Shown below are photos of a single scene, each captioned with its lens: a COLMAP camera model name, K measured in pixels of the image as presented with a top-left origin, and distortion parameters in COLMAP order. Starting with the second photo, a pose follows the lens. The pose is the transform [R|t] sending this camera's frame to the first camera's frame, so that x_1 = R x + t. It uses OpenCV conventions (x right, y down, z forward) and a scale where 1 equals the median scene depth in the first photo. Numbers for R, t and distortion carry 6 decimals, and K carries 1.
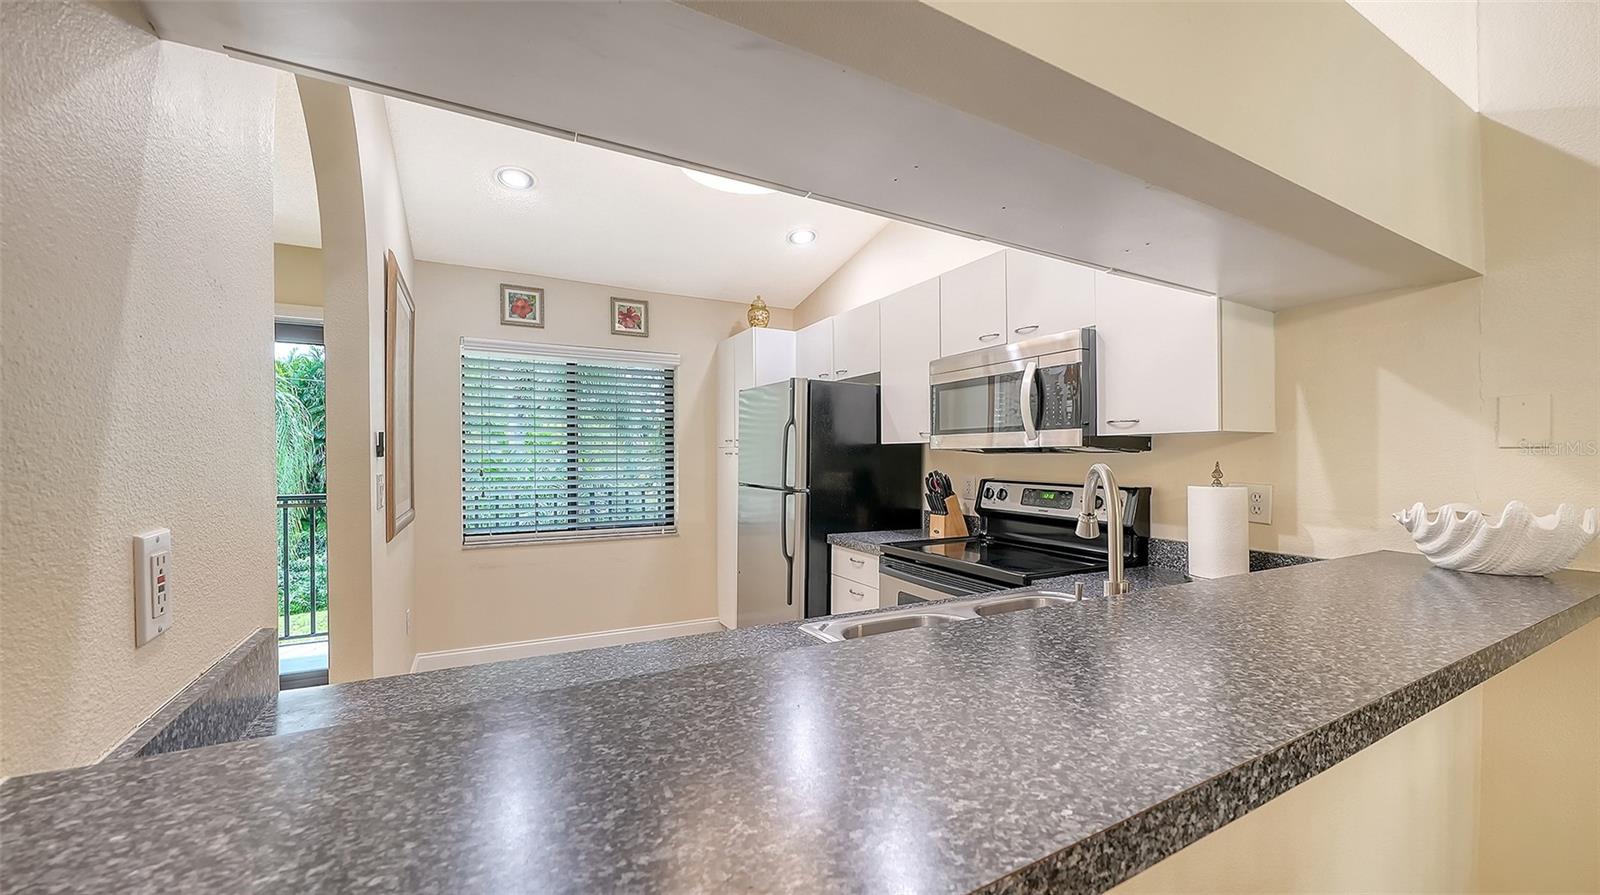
lens RADIAL K [[610.0, 0, 805.6], [0, 610.0, 468.1], [0, 0, 1]] dist [-0.000273, -0.002427]
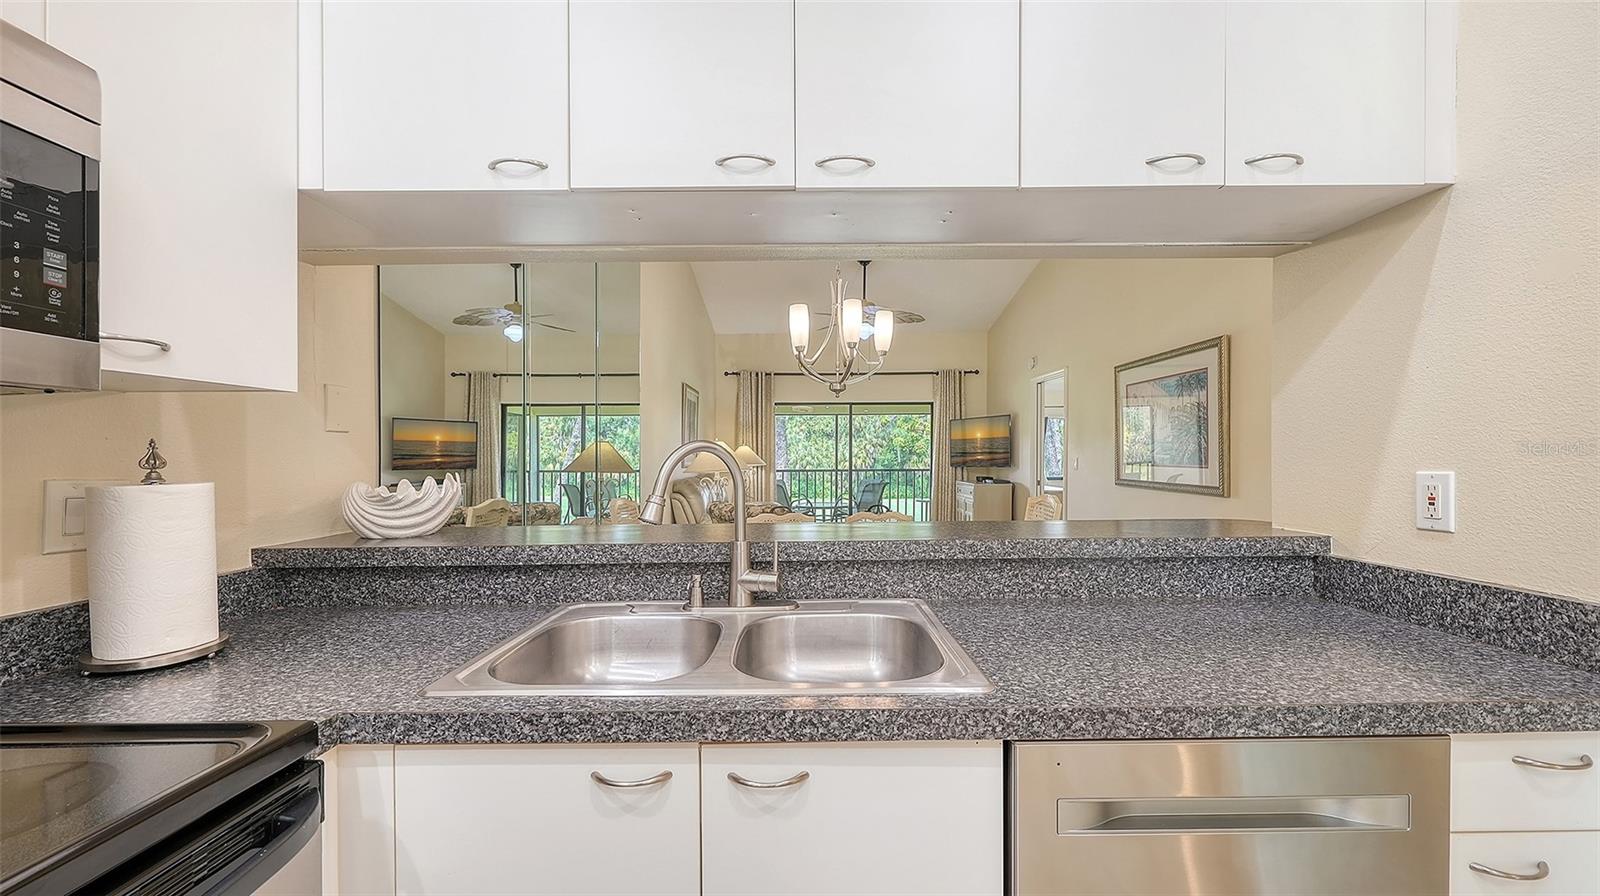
lens RADIAL K [[610.0, 0, 802.9], [0, 610.0, 450.3], [0, 0, 1]] dist [-0.000273, -0.002427]
pose [[-0.874443, 0.008629, 0.485051, -0.068235], [0.015187, 0.999839, 0.009593, 0.002579], [-0.484890, 0.015755, -0.874433, 0.759979]]
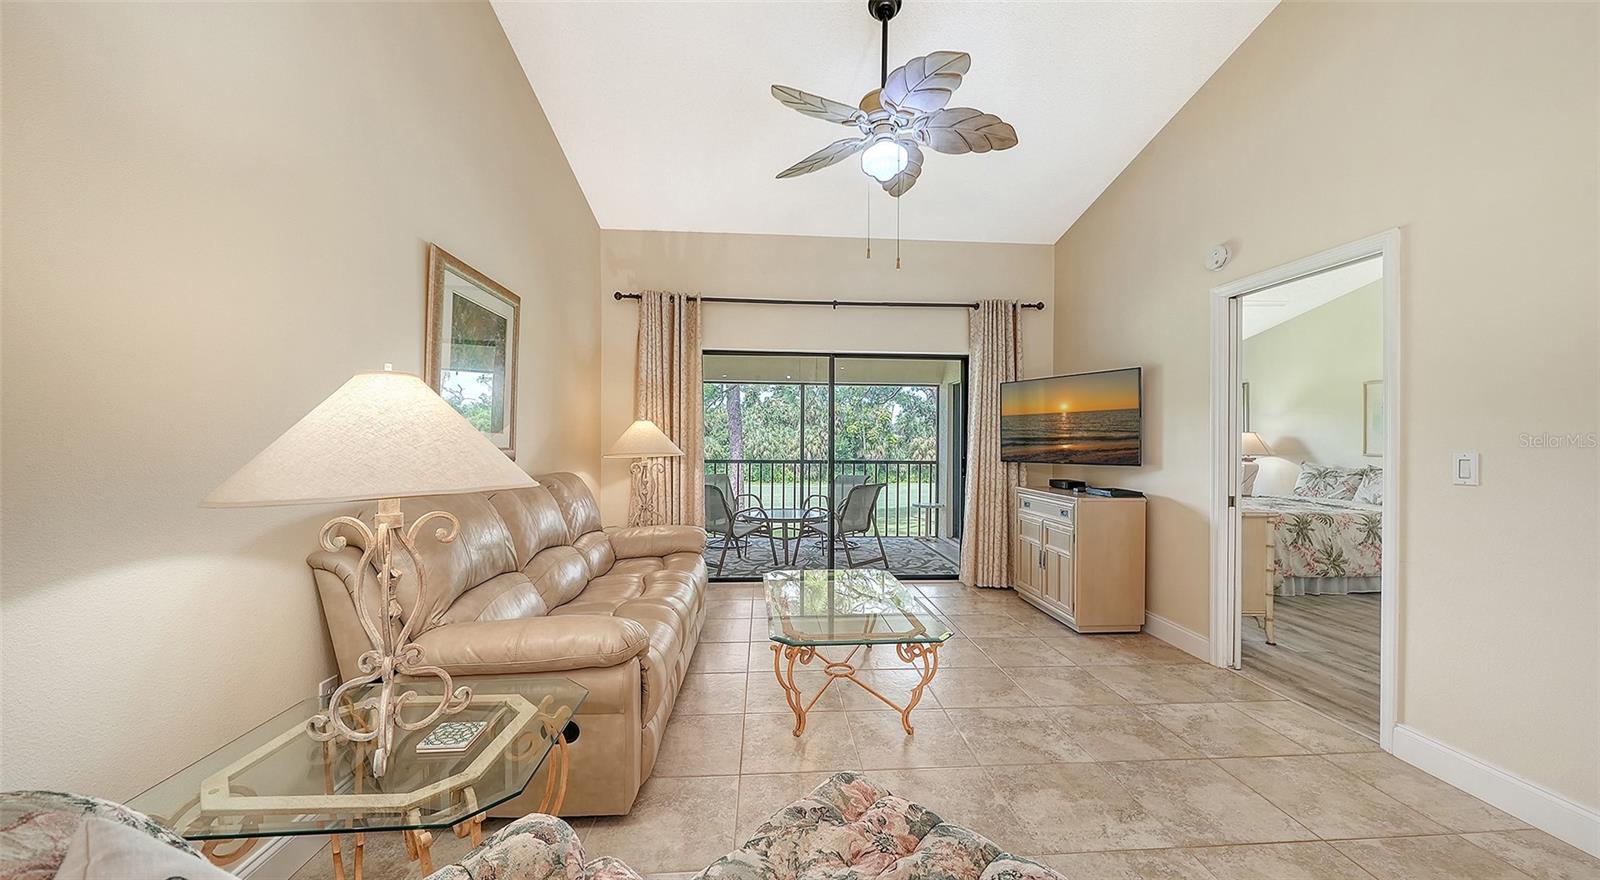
lens RADIAL K [[565.4, 0, 808.5], [0, 565.4, 434.6], [0, 0, 1]] dist [-0.003852, -0.000965]
pose [[-0.912361, -0.003529, 0.409372, 0.559901], [-0.001192, 0.999981, 0.005965, 0.032343], [-0.409386, 0.004954, -0.912348, -0.426895]]
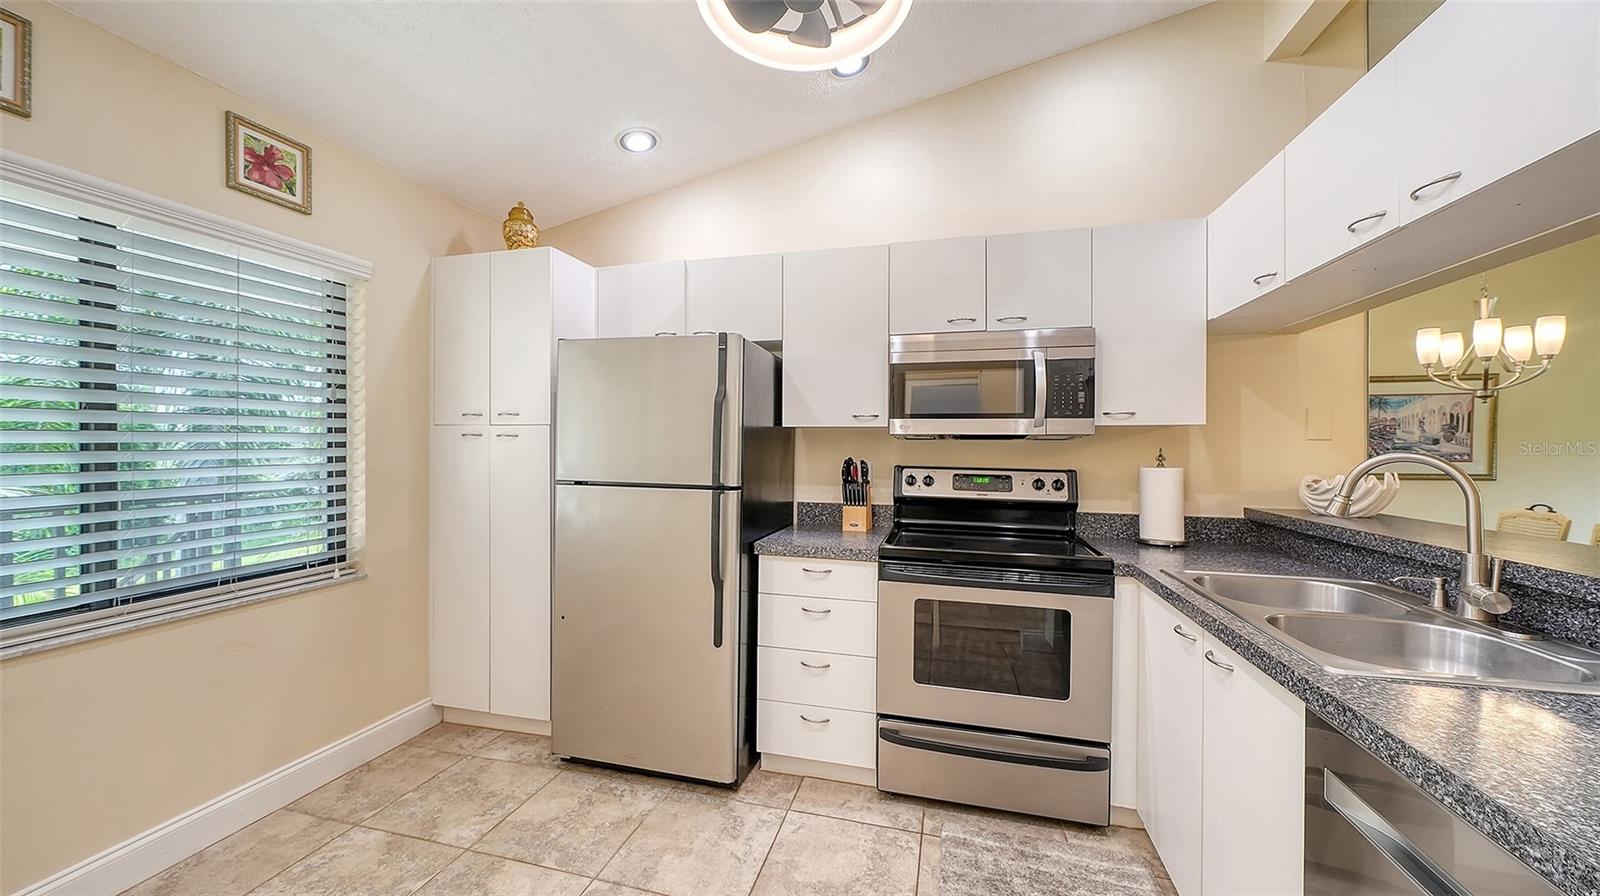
lens RADIAL K [[565.4, 0, 817.2], [0, 565.4, 451.1], [0, 0, 1]] dist [-0.003852, -0.000965]
pose [[0.676714, -0.004980, 0.736229, -0.435435], [0.008872, 0.999960, -0.001392, -0.005325], [-0.736192, 0.007474, 0.676731, 0.461762]]
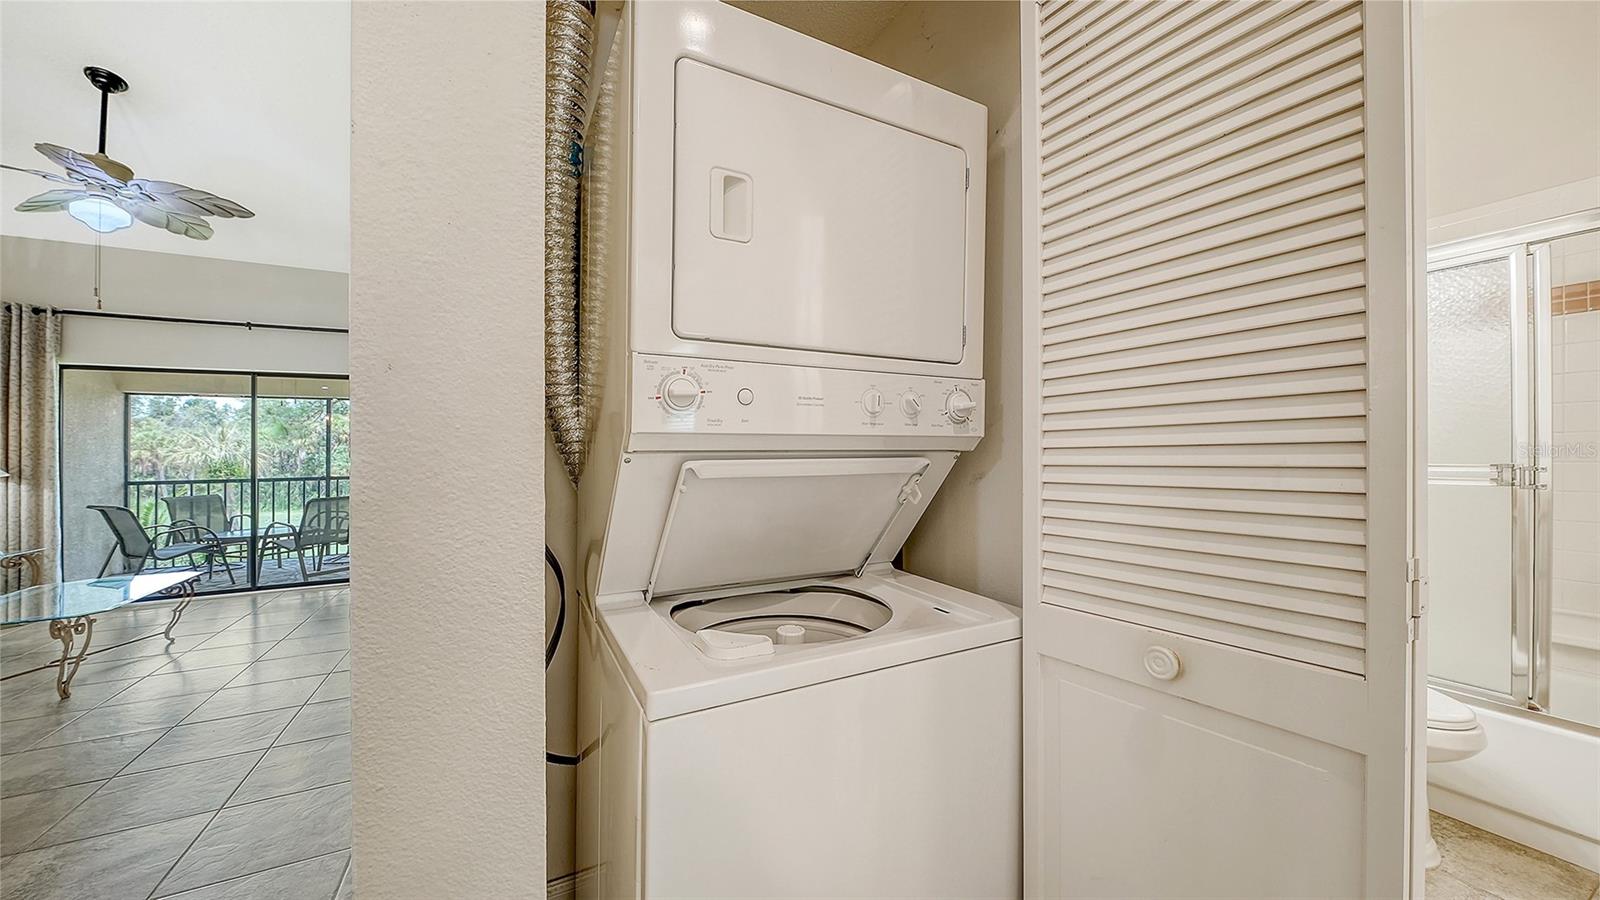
lens RADIAL K [[565.4, 0, 807.5], [0, 565.4, 442.7], [0, 0, 1]] dist [-0.003852, -0.000965]
pose [[-0.999901, 0.012894, 0.005605, -0.507266], [0.012894, 0.999917, 0.000090, 0.039464], [-0.005603, 0.000163, -0.999984, -0.270365]]
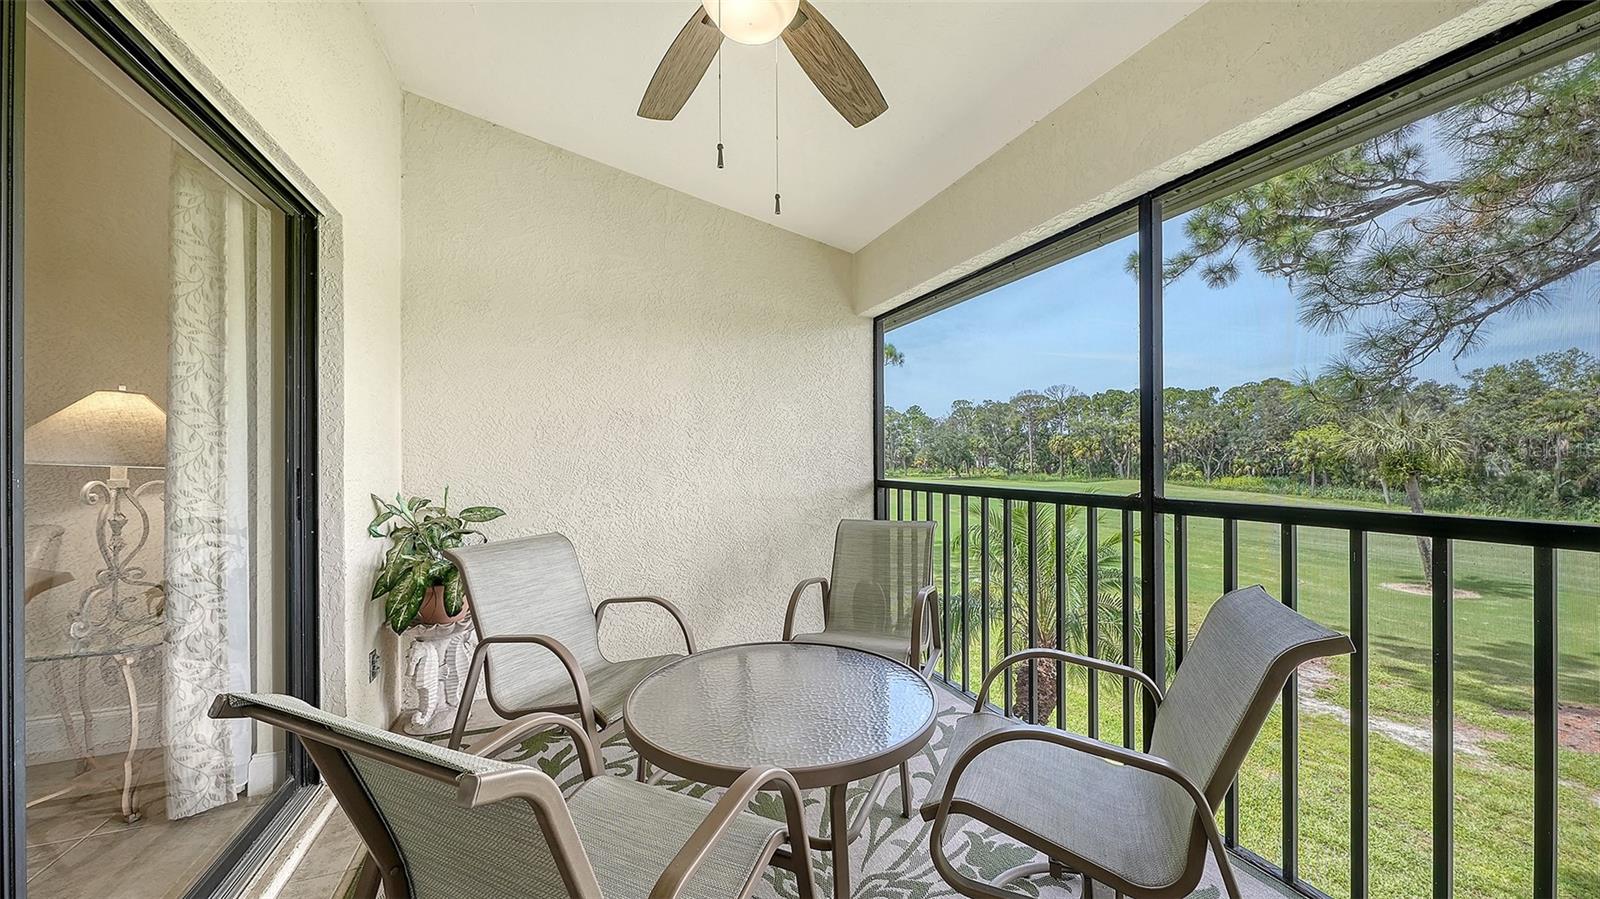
lens RADIAL K [[565.4, 0, 789.8], [0, 565.4, 453.0], [0, 0, 1]] dist [-0.003852, -0.000965]
pose [[0.122607, 0.005552, 0.992440, 0.930888], [0.025452, 0.999638, -0.008736, 0.104607], [-0.992129, 0.026330, 0.122422, -2.407464]]
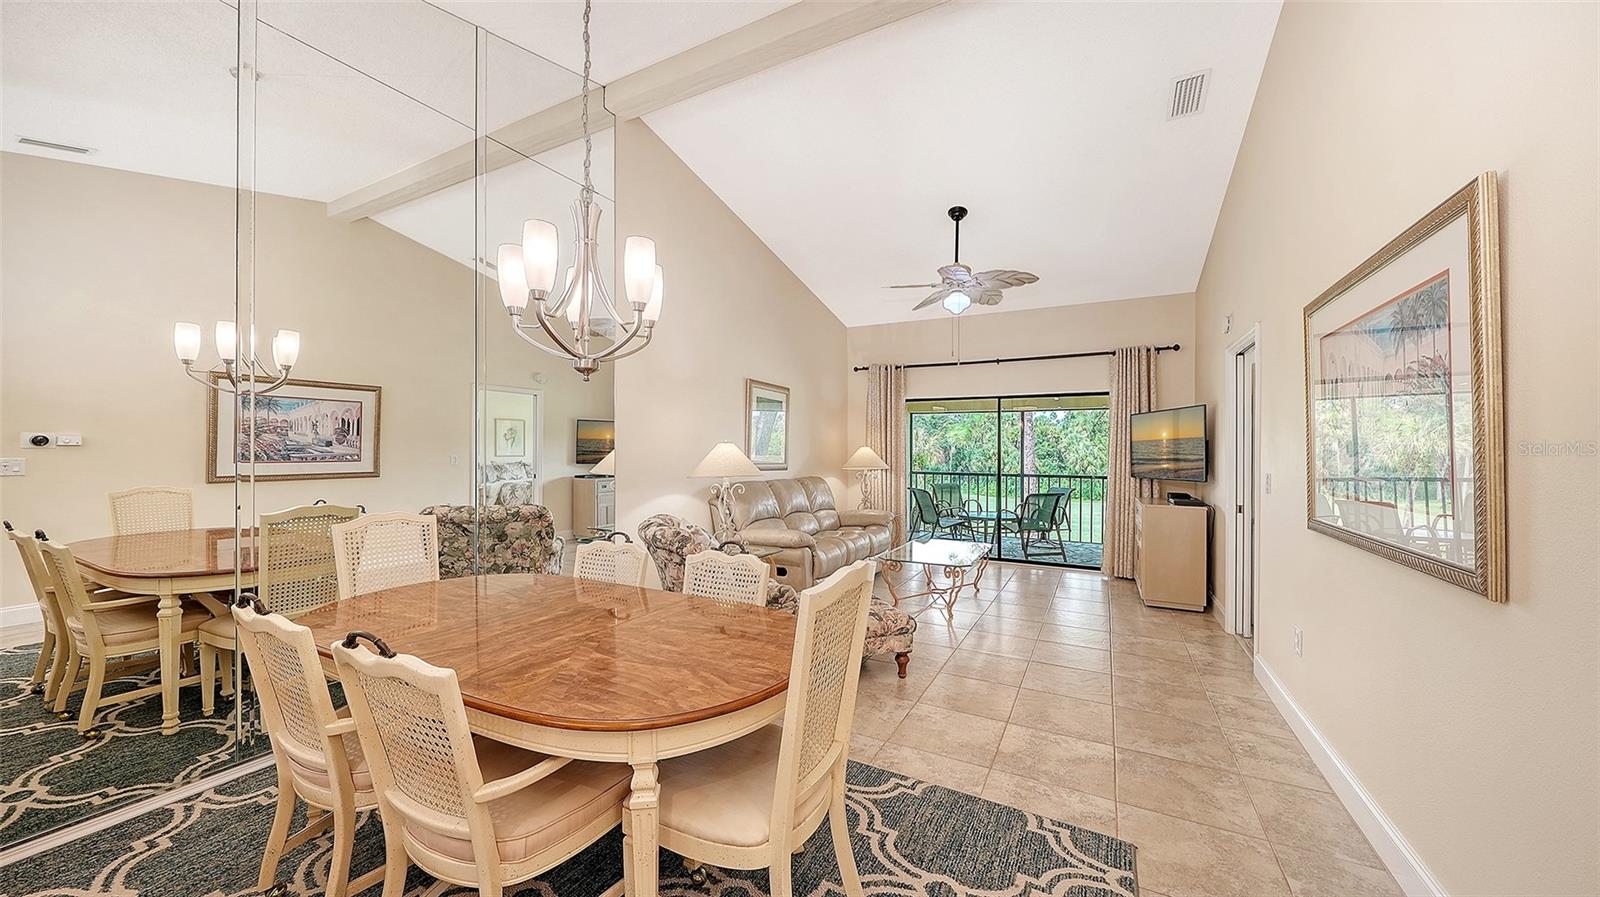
lens RADIAL K [[565.4, 0, 807.7], [0, 565.4, 444.0], [0, 0, 1]] dist [-0.003852, -0.000965]
pose [[-0.556626, 0.006215, 0.830740, -0.280428], [0.007158, 0.999971, -0.002685, -0.001700], [-0.830732, 0.004452, -0.556655, -0.061823]]
